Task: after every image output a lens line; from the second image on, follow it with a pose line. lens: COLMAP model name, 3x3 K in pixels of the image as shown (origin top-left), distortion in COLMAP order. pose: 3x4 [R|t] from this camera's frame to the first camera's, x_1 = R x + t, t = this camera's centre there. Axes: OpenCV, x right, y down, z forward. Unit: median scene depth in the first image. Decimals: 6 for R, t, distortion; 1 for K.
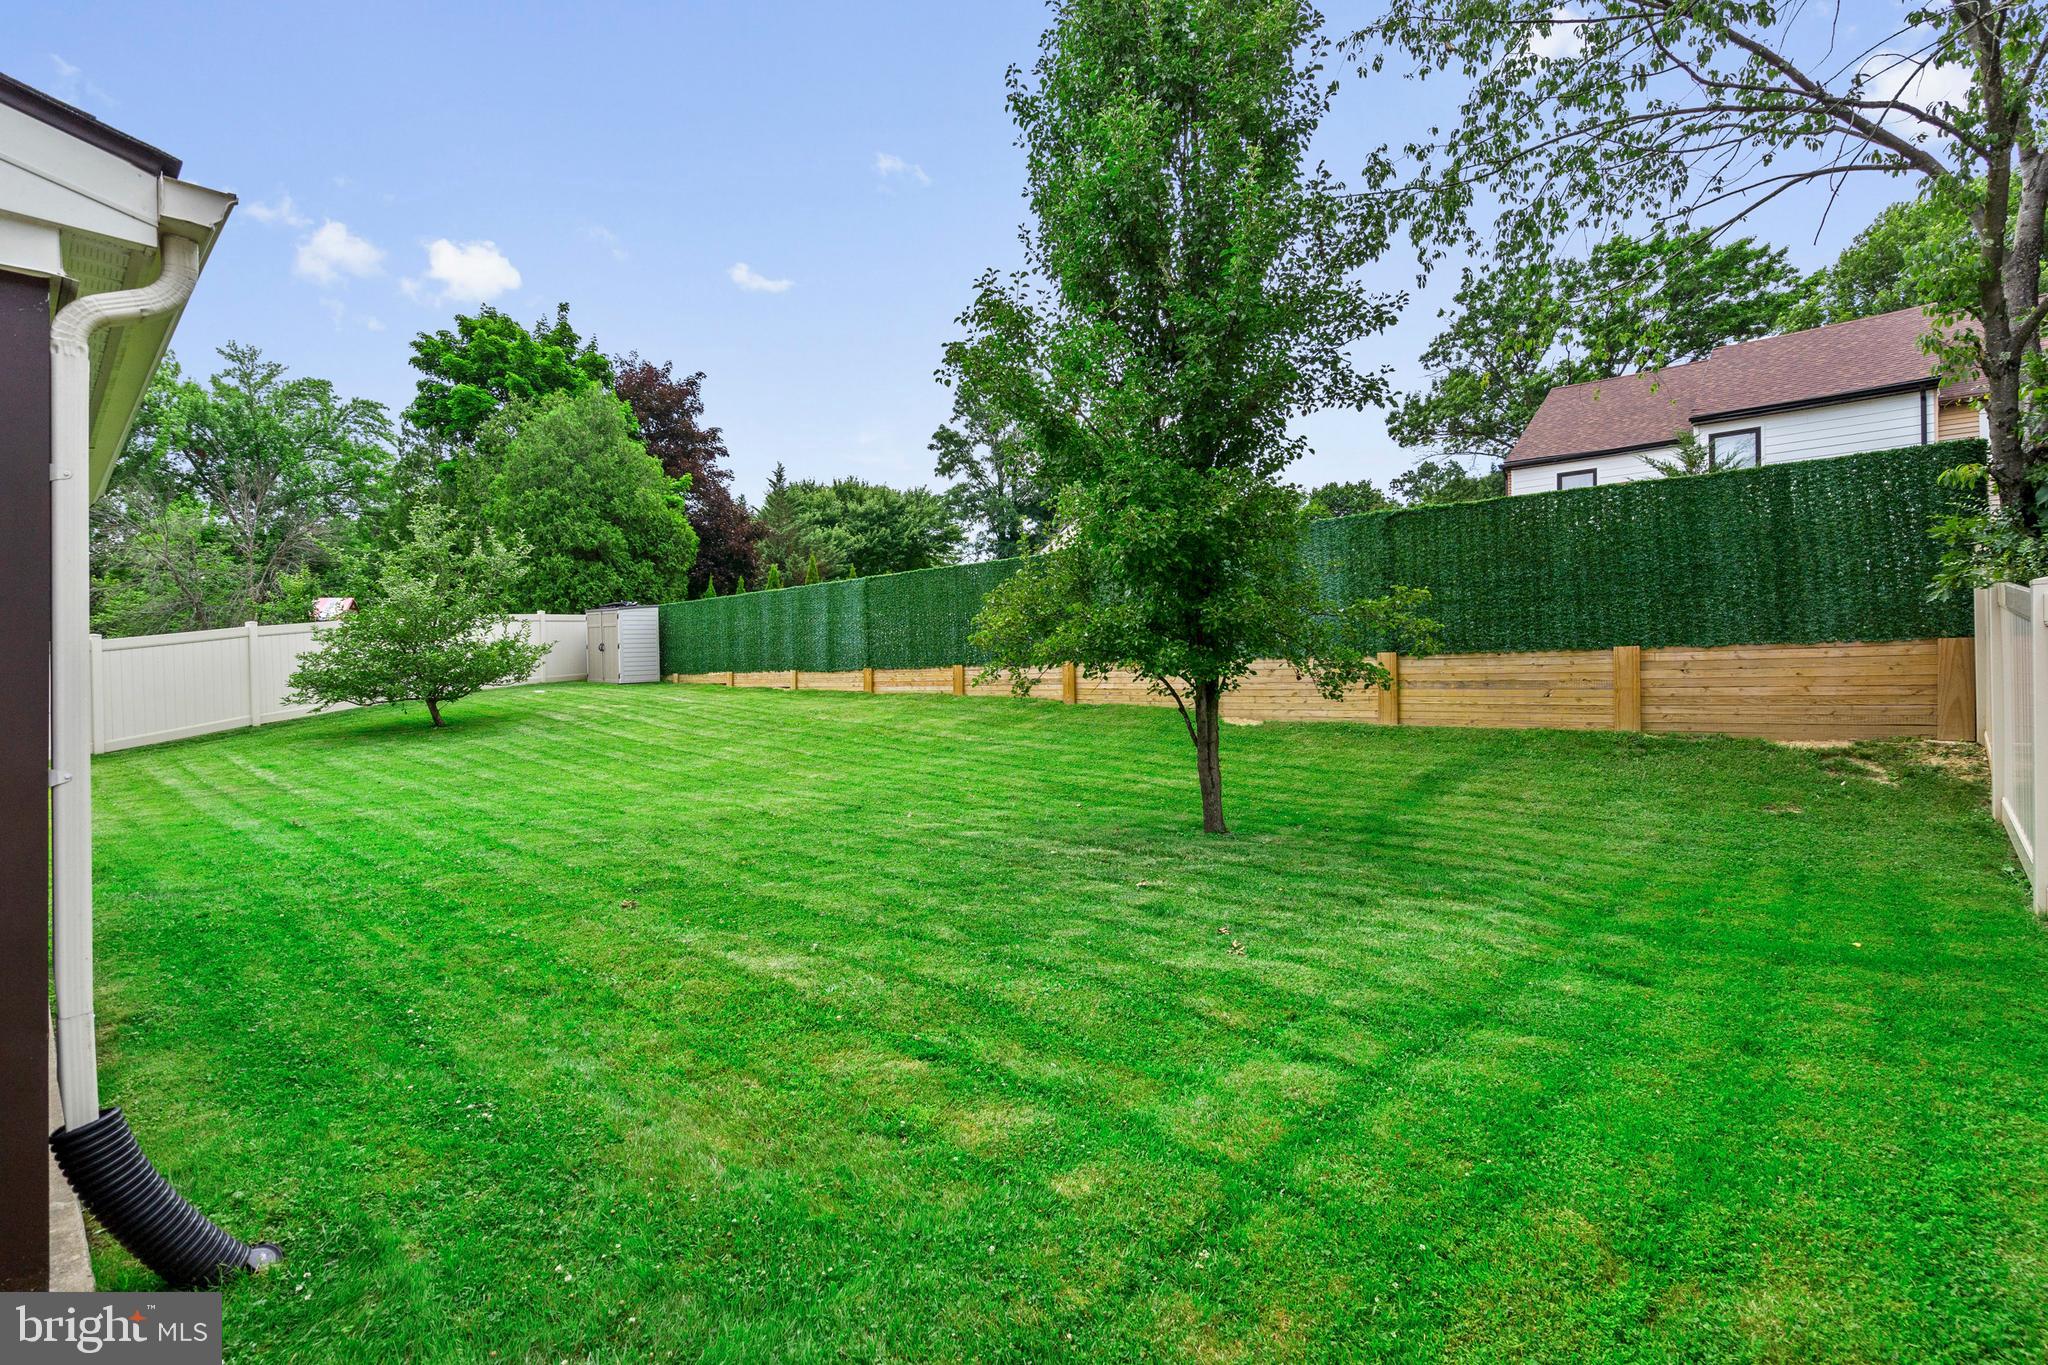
lens RADIAL K [[922.4, 0, 1018.8], [0, 922.4, 670.6], [0, 0, 1]] dist [0.002563, 0.000470]
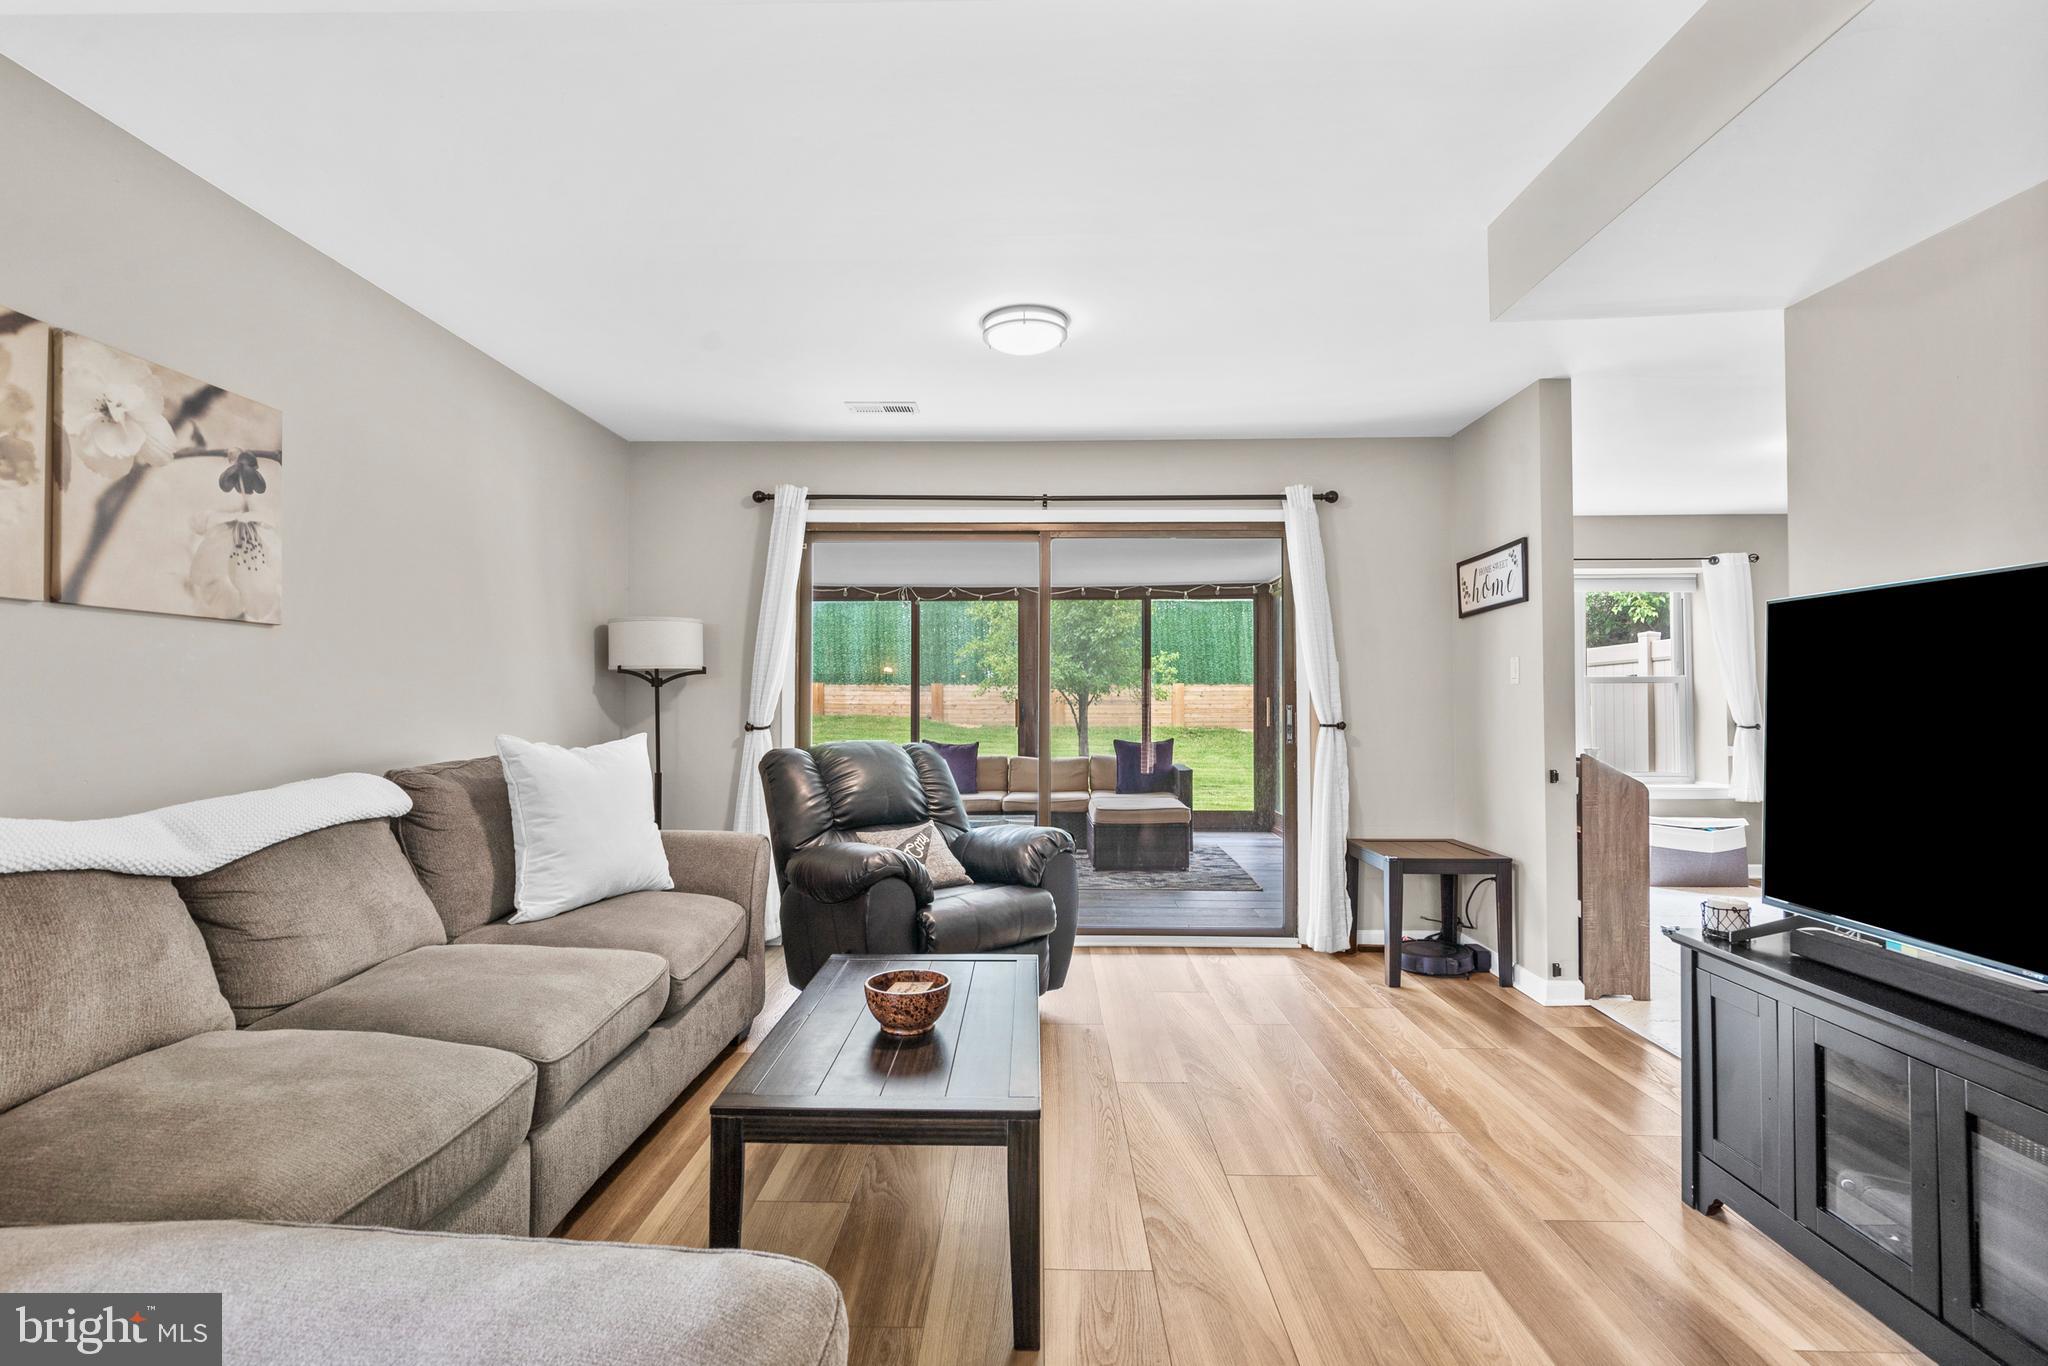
lens RADIAL K [[964.5, 0, 1011.6], [0, 964.5, 685.5], [0, 0, 1]] dist [0.000637, 0.000371]
pose [[0.754056, 0.026866, 0.656261, -0.633196], [-0.015393, 0.999612, -0.023235, 0.020966], [-0.656630, 0.007418, 0.754176, -0.207575]]
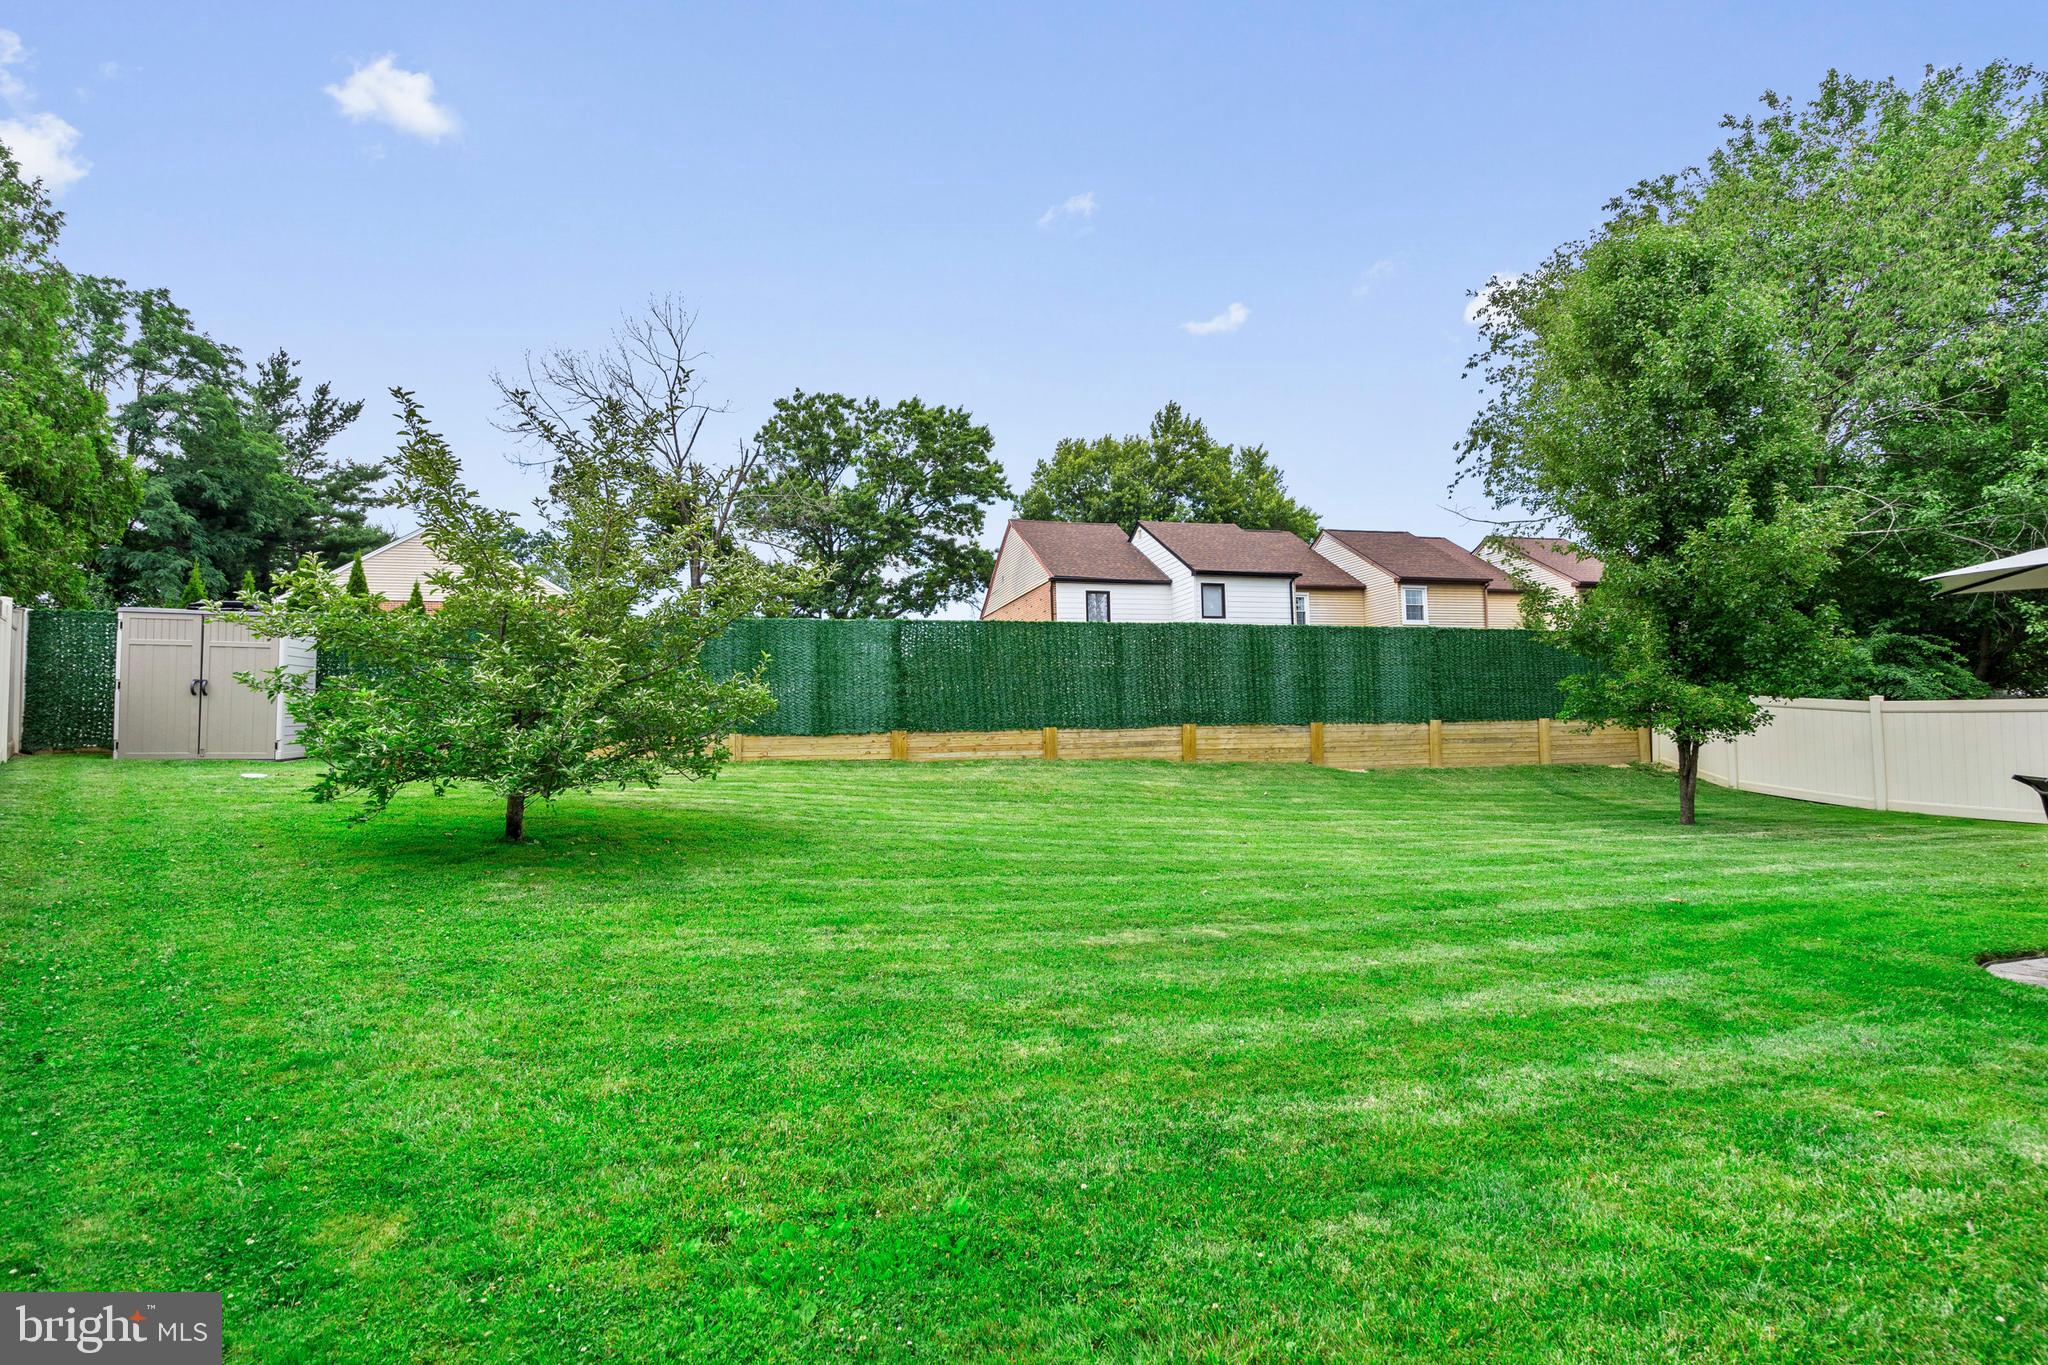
lens RADIAL K [[942.5, 0, 1020.4], [0, 942.5, 714.7], [0, 0, 1]] dist [0.001226, 0.000236]
pose [[0.541353, 0.024014, 0.840452, -0.980635], [0.007422, 0.999417, -0.033336, 0.013994], [-0.840763, 0.024284, 0.540859, 0.565870]]
